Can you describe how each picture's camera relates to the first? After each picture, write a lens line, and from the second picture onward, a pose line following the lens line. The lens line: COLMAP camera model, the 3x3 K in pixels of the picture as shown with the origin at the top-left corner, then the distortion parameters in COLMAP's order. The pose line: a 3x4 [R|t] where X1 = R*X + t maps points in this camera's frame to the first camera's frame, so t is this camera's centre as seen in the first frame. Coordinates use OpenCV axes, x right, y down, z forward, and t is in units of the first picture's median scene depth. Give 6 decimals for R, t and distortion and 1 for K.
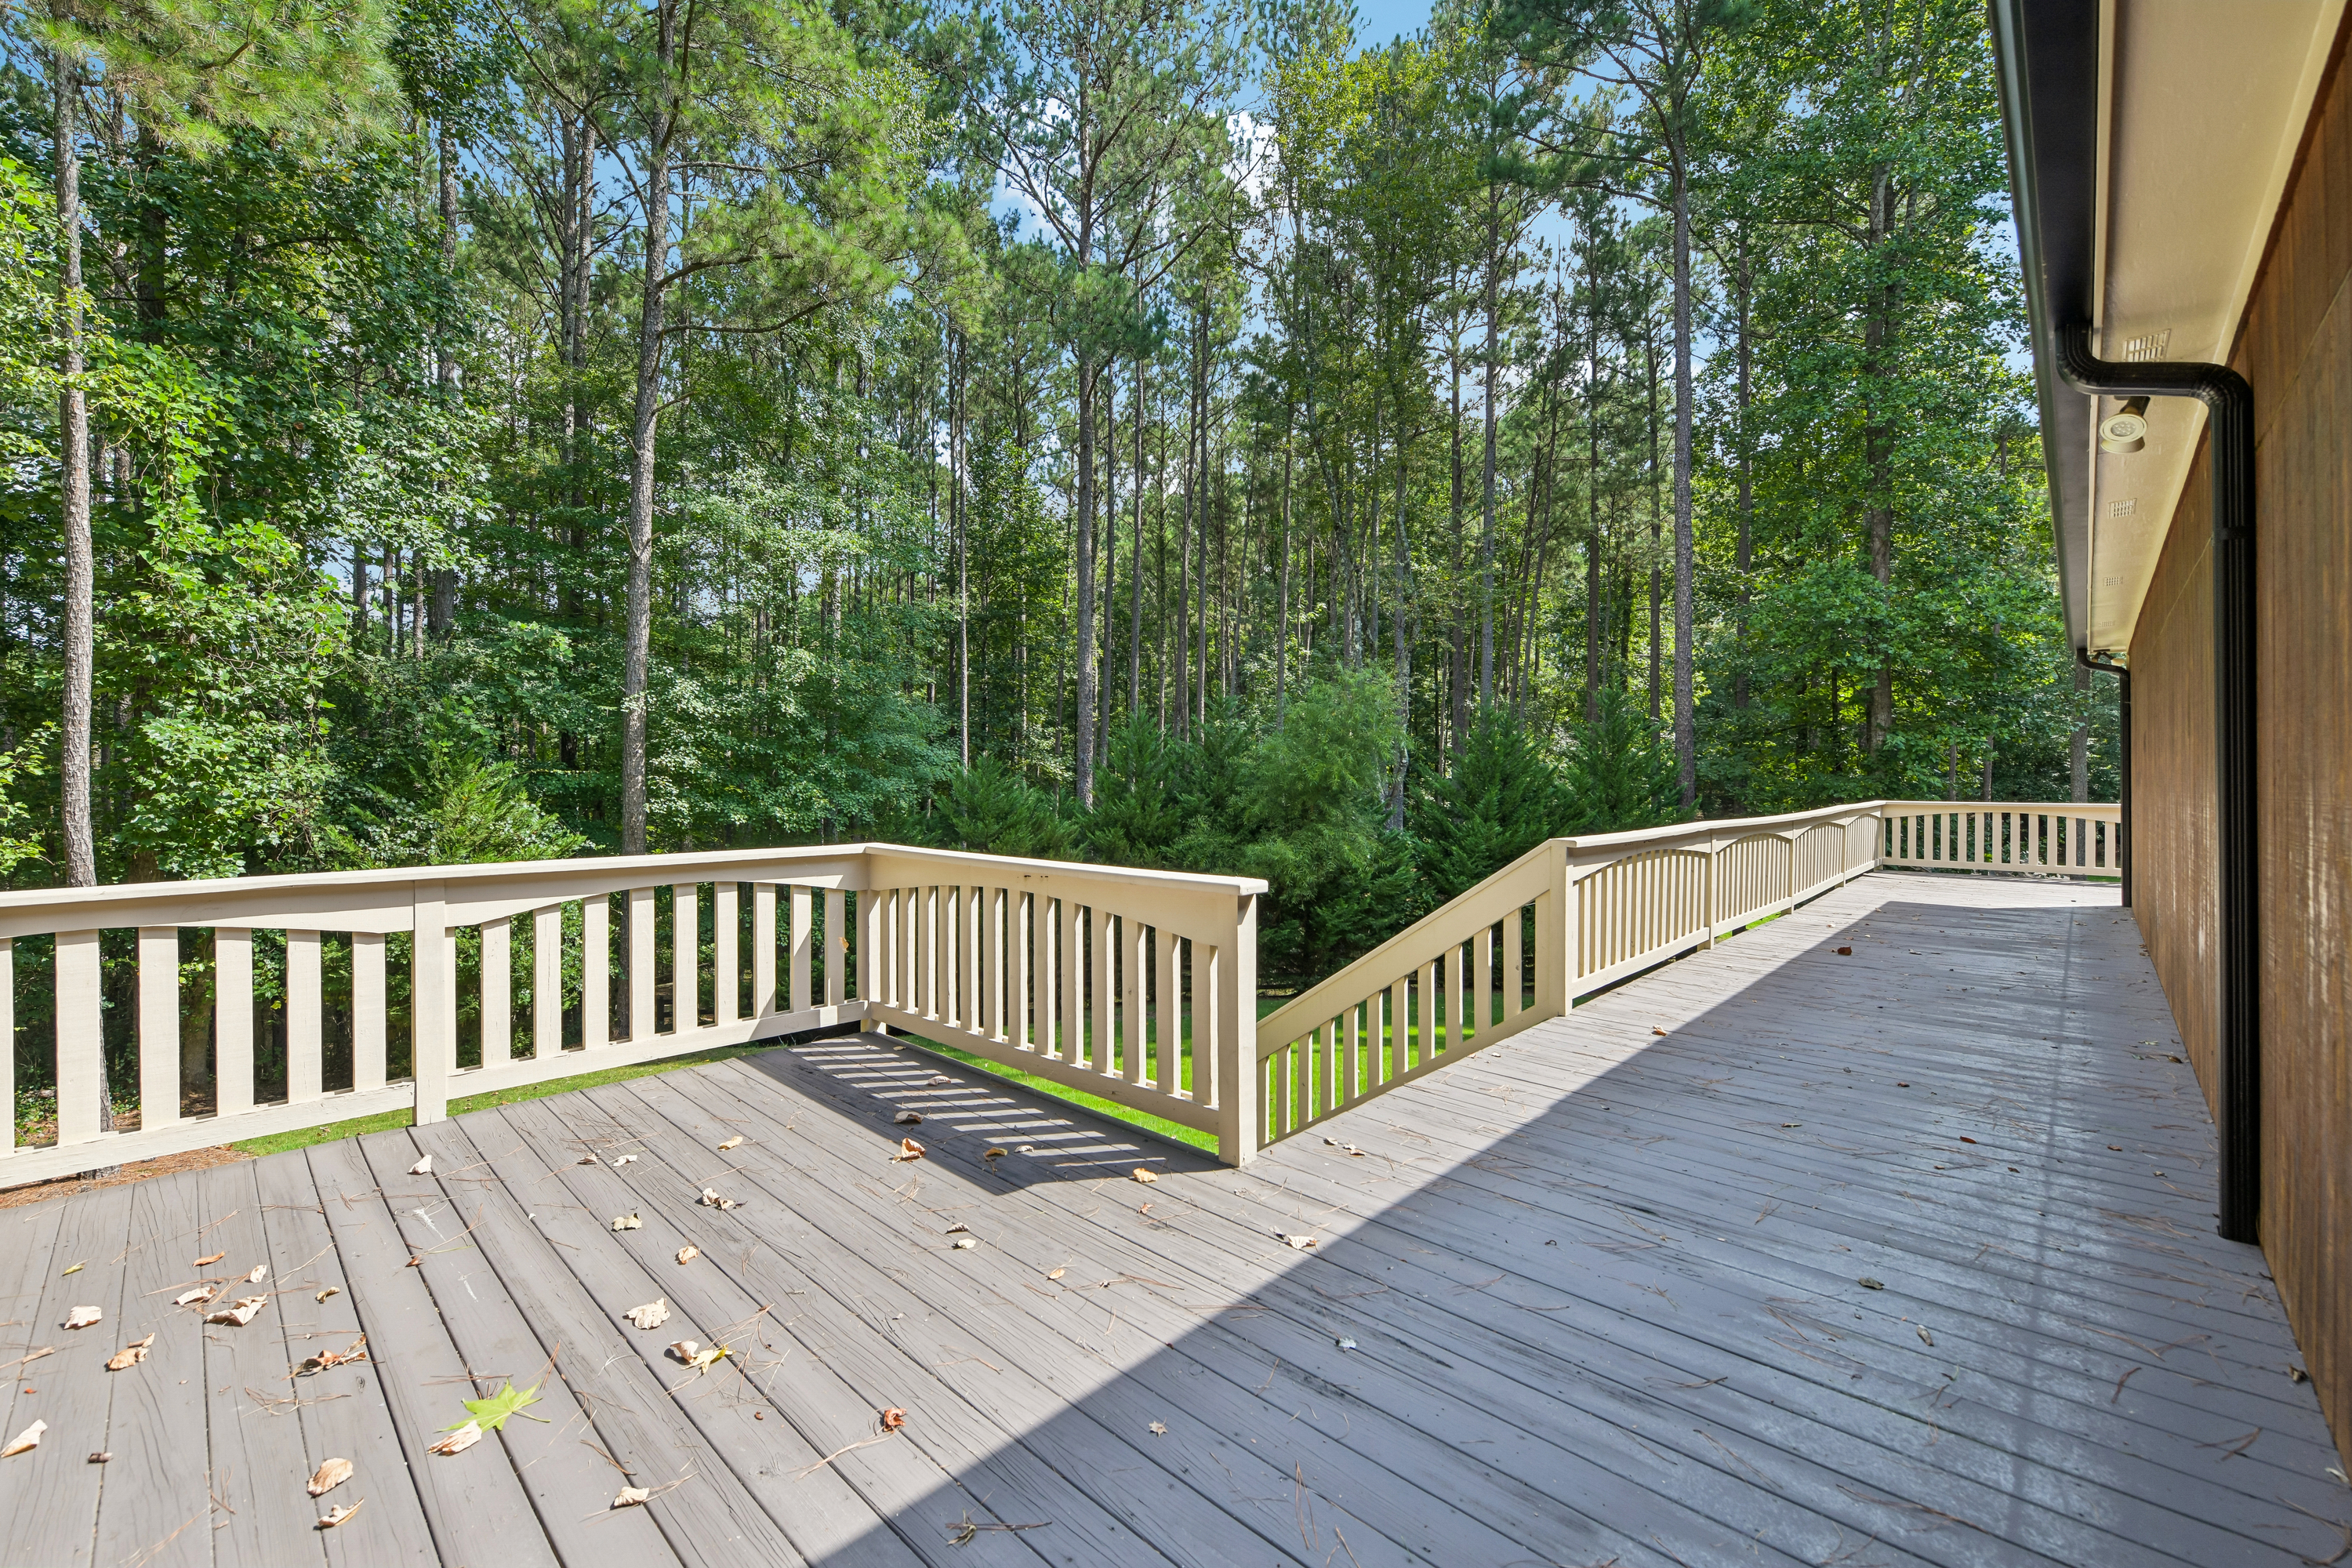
lens RADIAL K [[933.0, 0, 1186.3], [0, 933.0, 785.3], [0, 0, 1]] dist [0.008735, -0.000017]
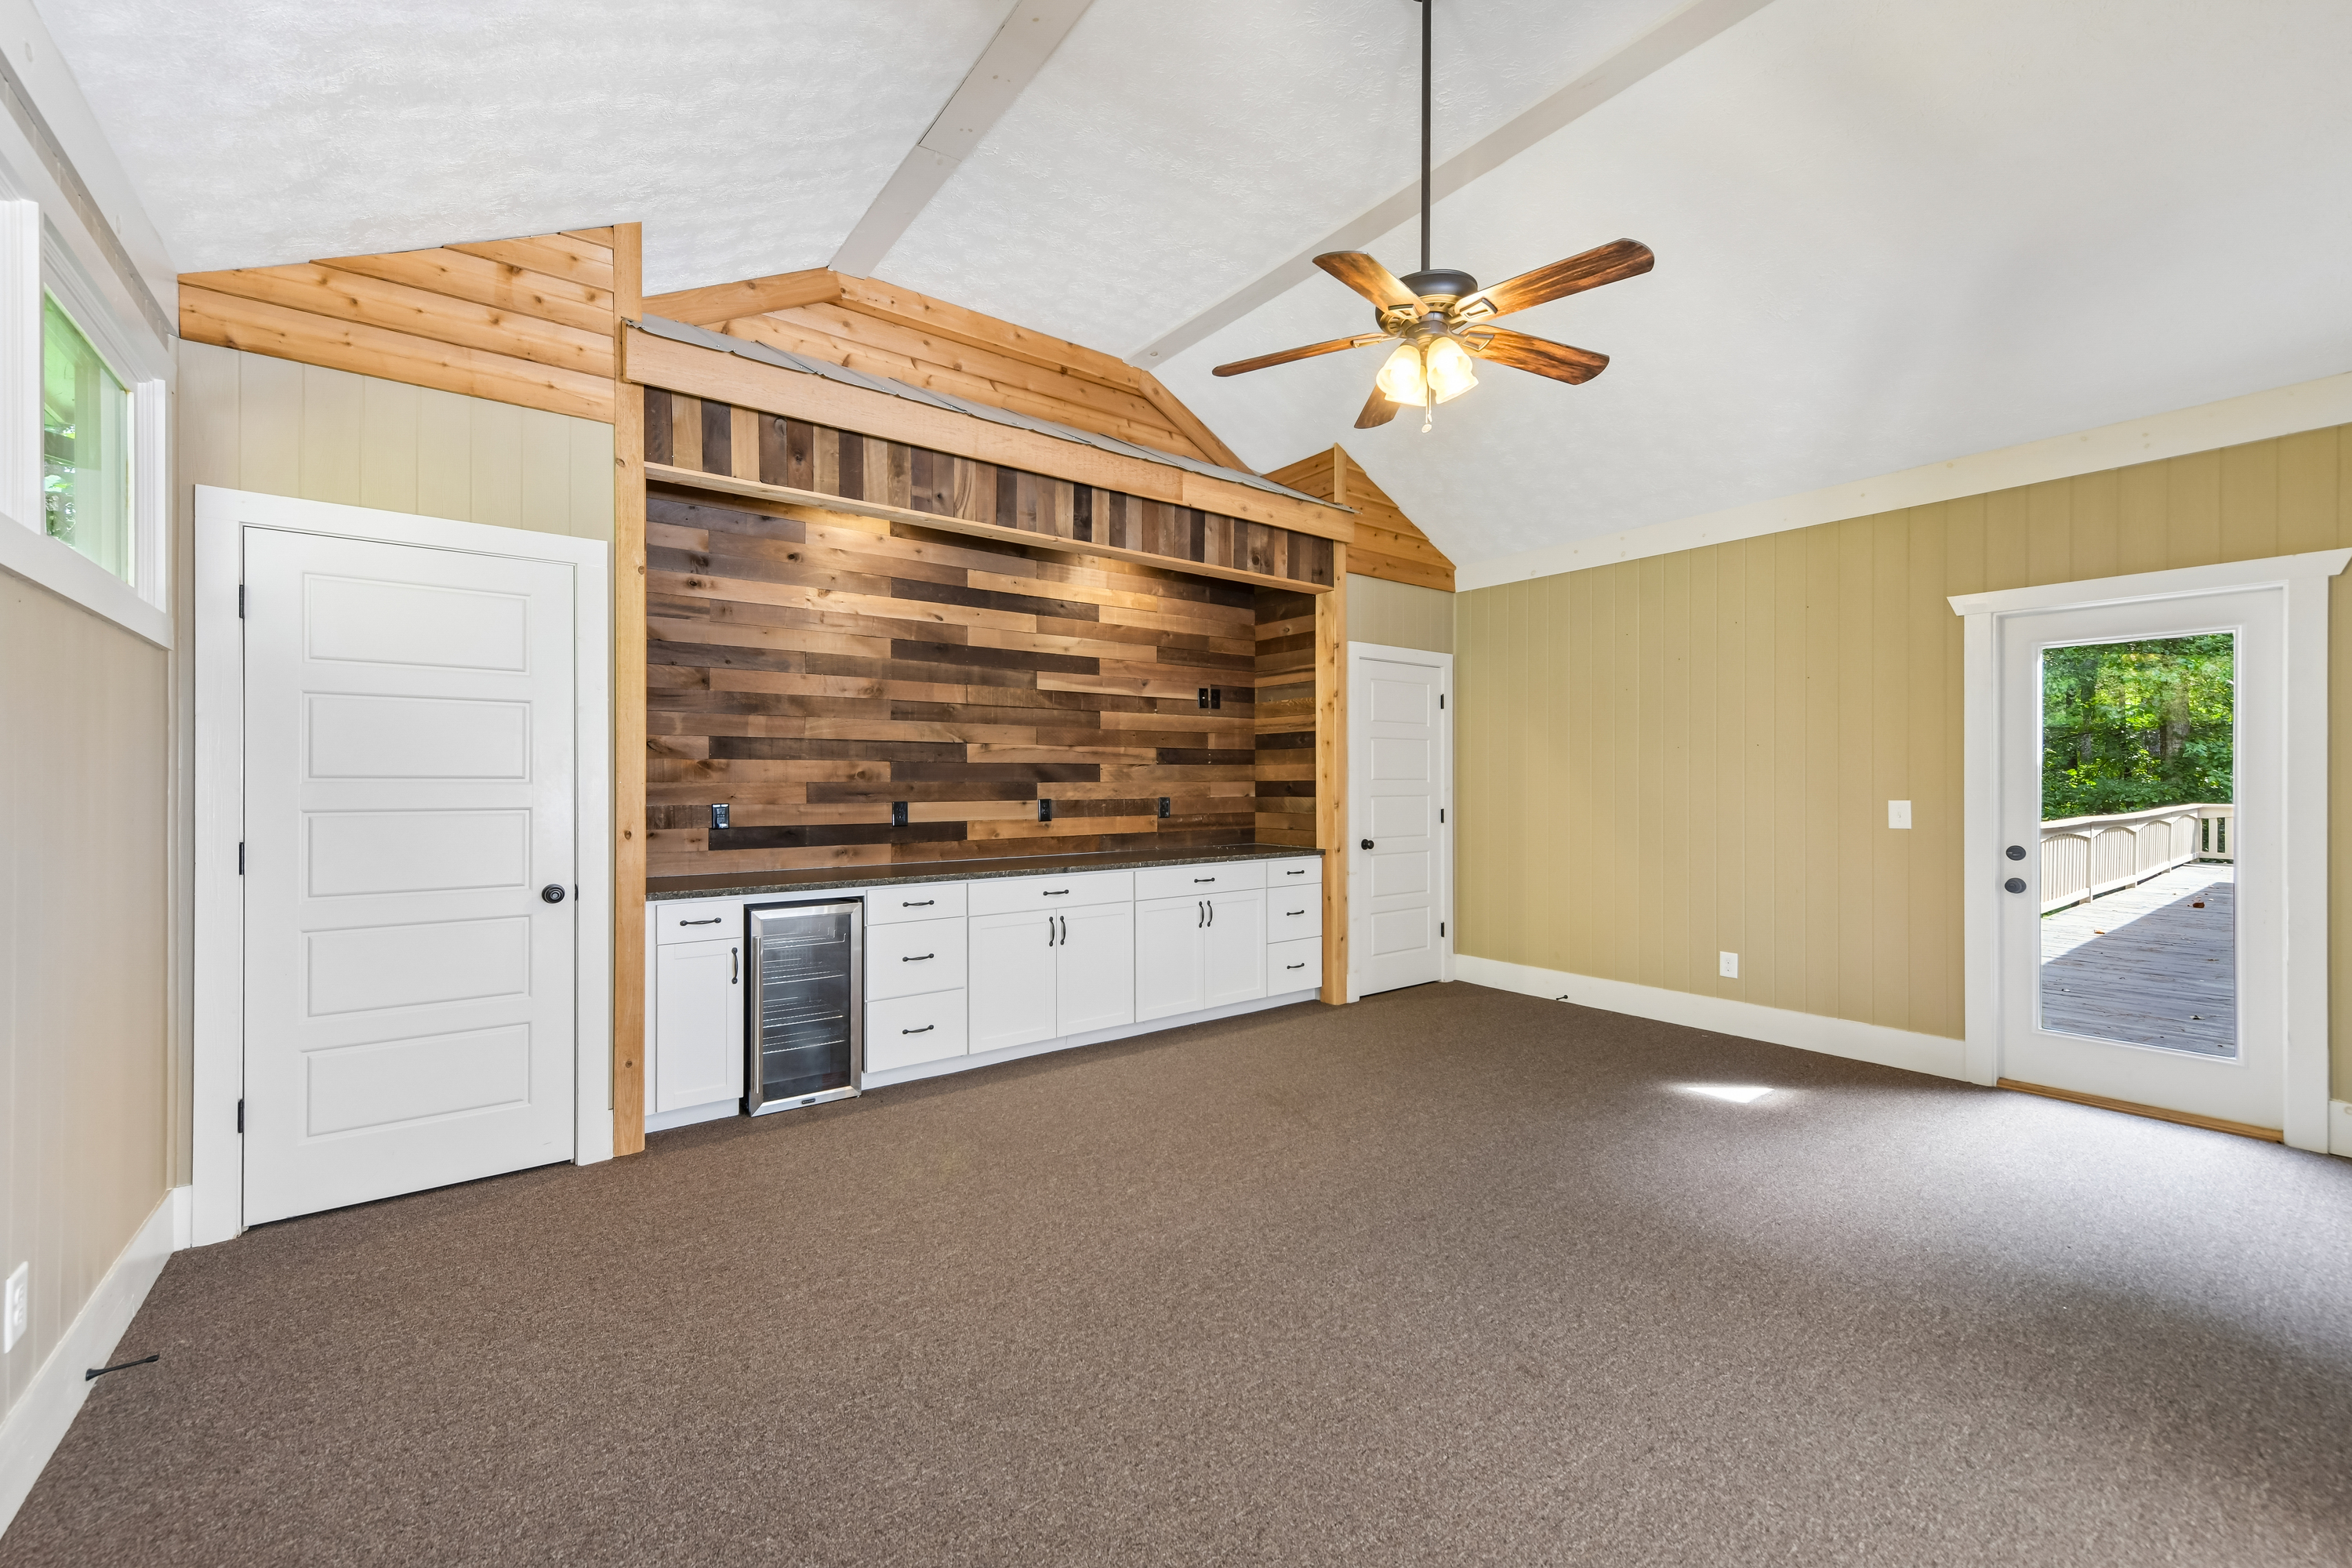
lens RADIAL K [[933.0, 0, 1164.9], [0, 933.0, 784.8], [0, 0, 1]] dist [0.008735, -0.000017]
pose [[0.986792, 0.004485, -0.161931, -0.365302], [-0.004432, 0.999990, 0.000689, -0.003198], [0.161933, 0.000037, 0.986802, -0.400364]]
